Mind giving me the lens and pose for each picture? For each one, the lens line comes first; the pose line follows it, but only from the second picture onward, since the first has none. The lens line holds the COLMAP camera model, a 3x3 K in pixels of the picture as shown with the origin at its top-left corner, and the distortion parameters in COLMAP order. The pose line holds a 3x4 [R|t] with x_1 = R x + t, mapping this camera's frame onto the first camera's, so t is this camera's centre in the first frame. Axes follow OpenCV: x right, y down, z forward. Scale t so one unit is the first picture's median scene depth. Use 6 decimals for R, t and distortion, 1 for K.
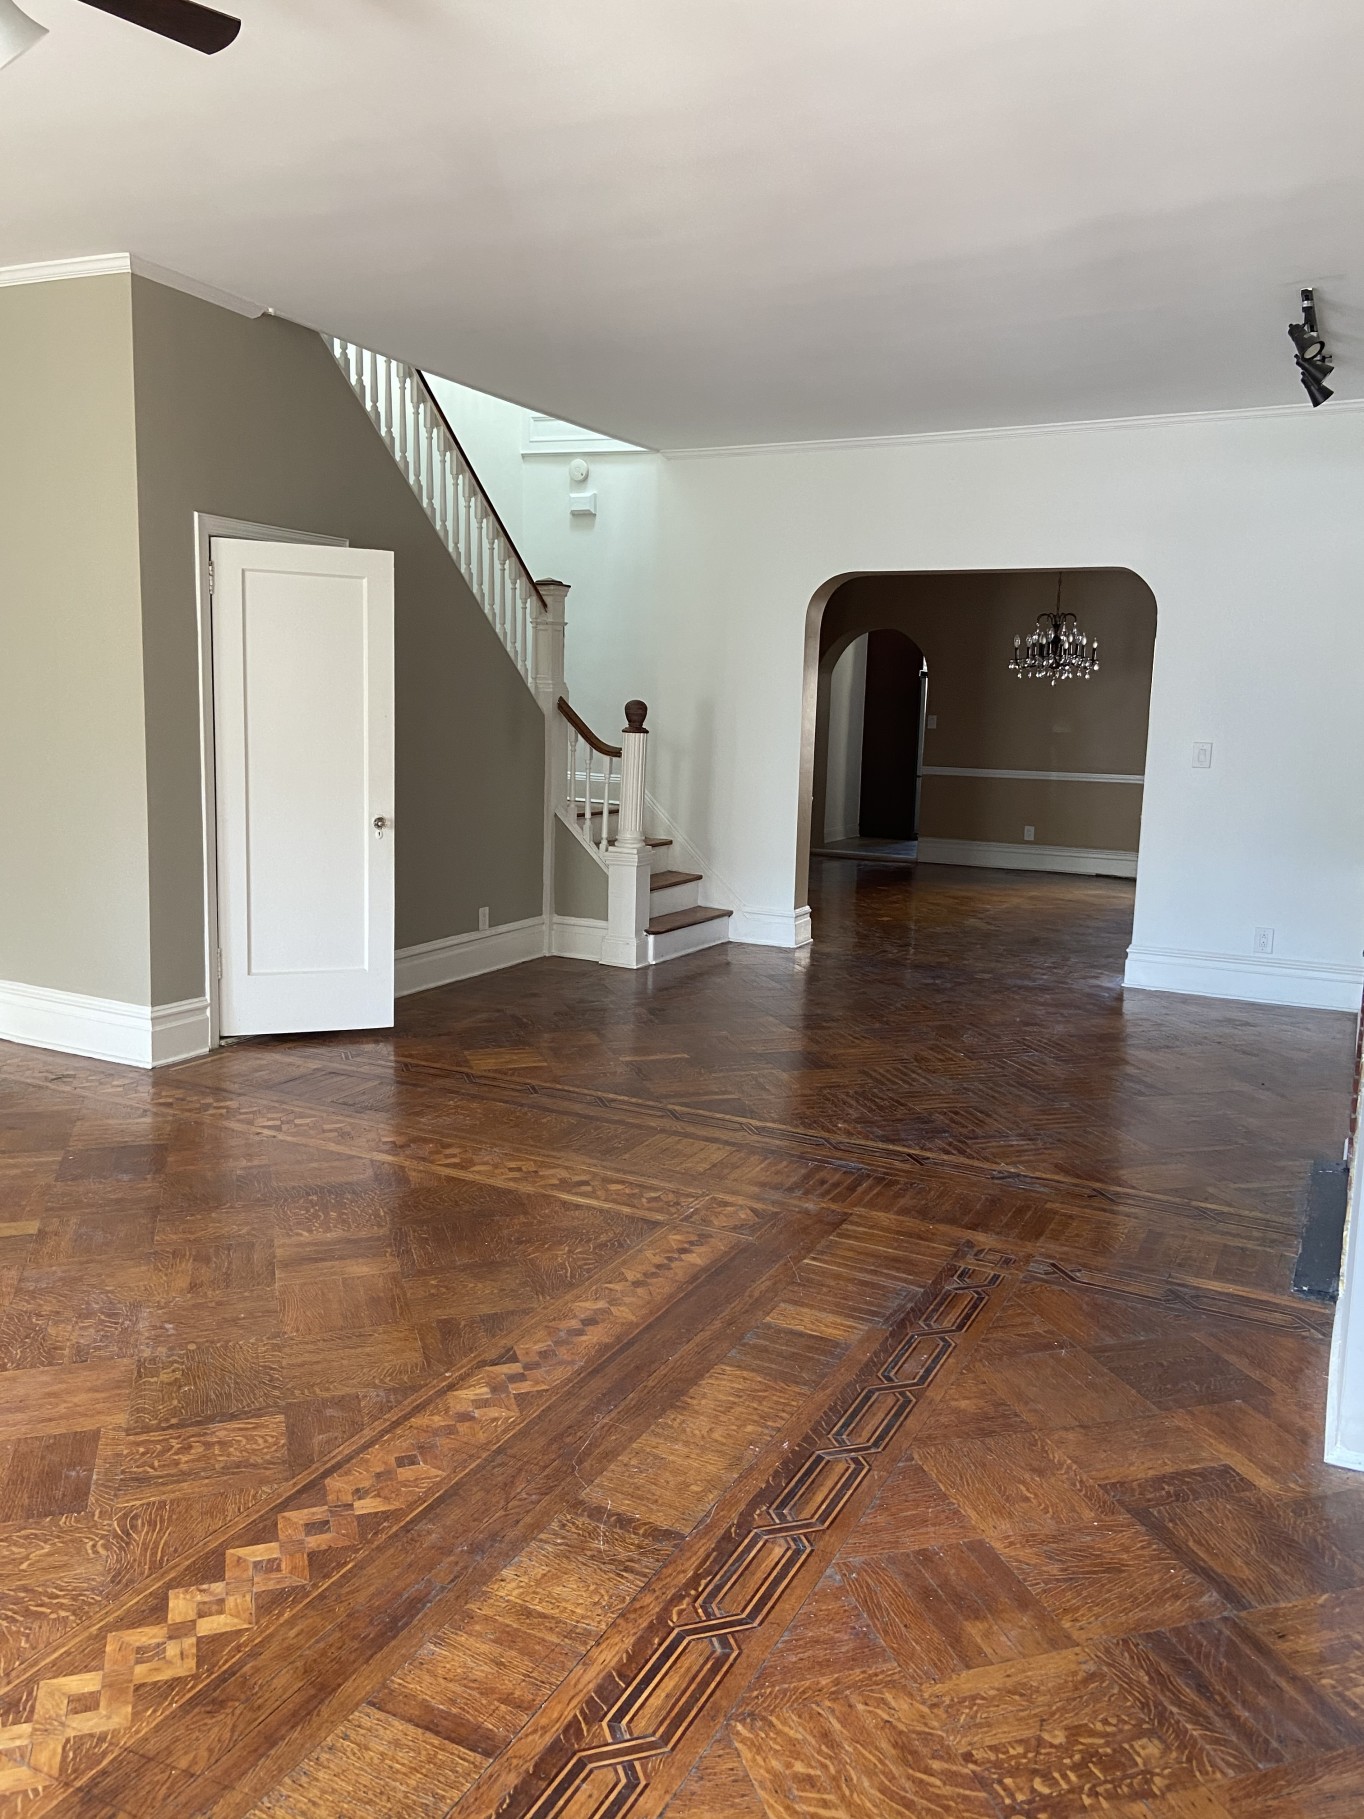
lens RADIAL K [[1390.0, 0, 682.0], [0, 1390.0, 909.5], [0, 0, 1]] dist [0.092492, 0.000083]
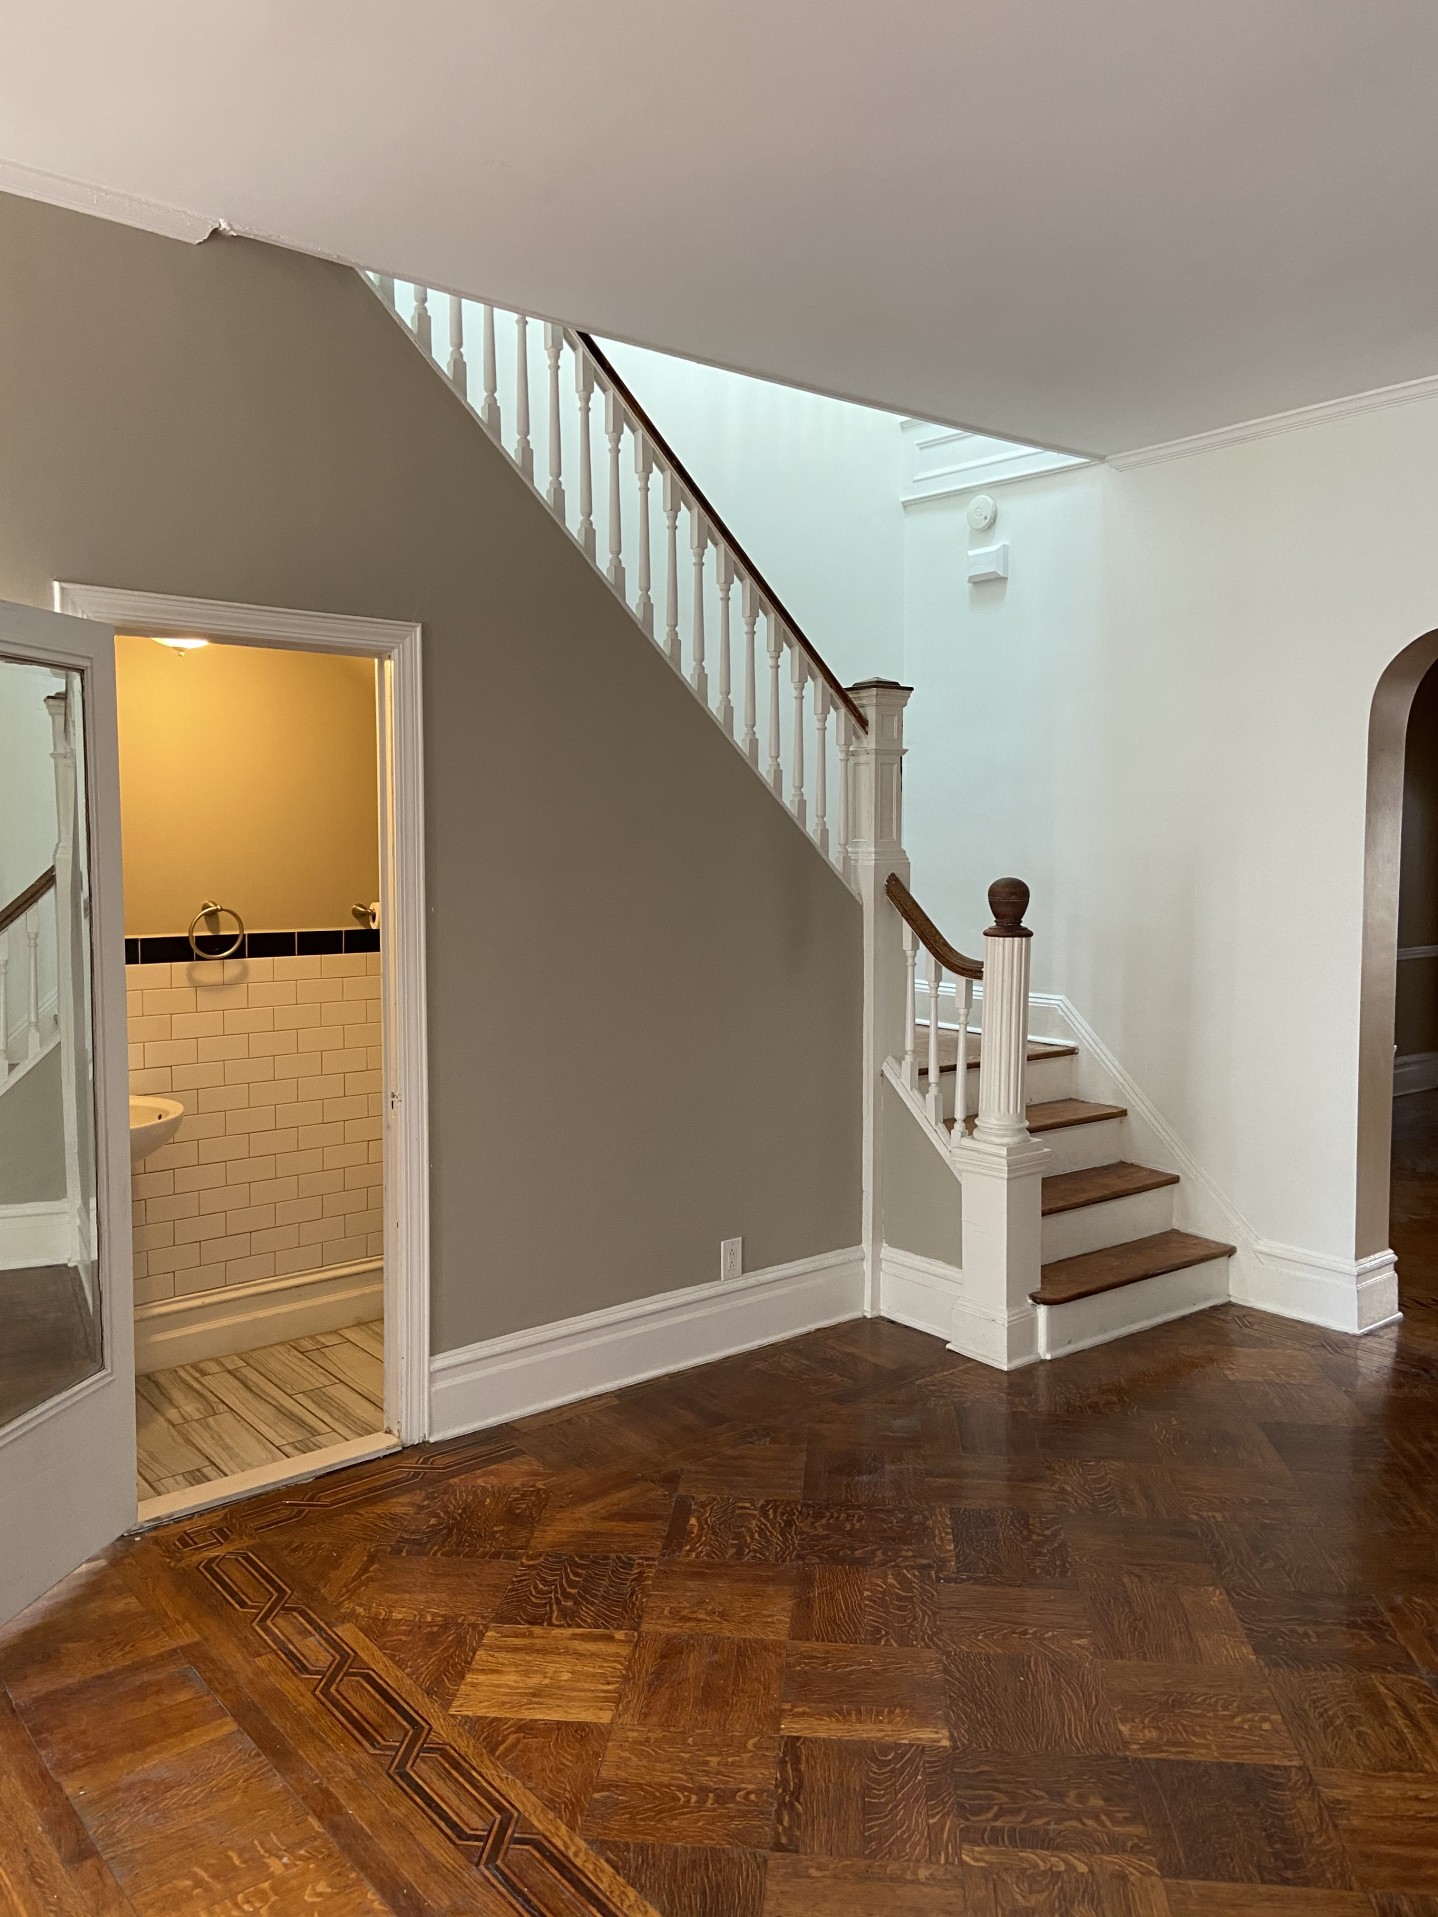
lens RADIAL K [[1469.9, 0, 694.8], [0, 1469.9, 954.5], [0, 0, 1]] dist [0.138852, -0.159560]
pose [[0.915347, 0.000998, -0.402665, 0.088209], [-0.033929, 0.996632, -0.074660, -0.070042], [0.401234, 0.082002, 0.912298, 0.404534]]
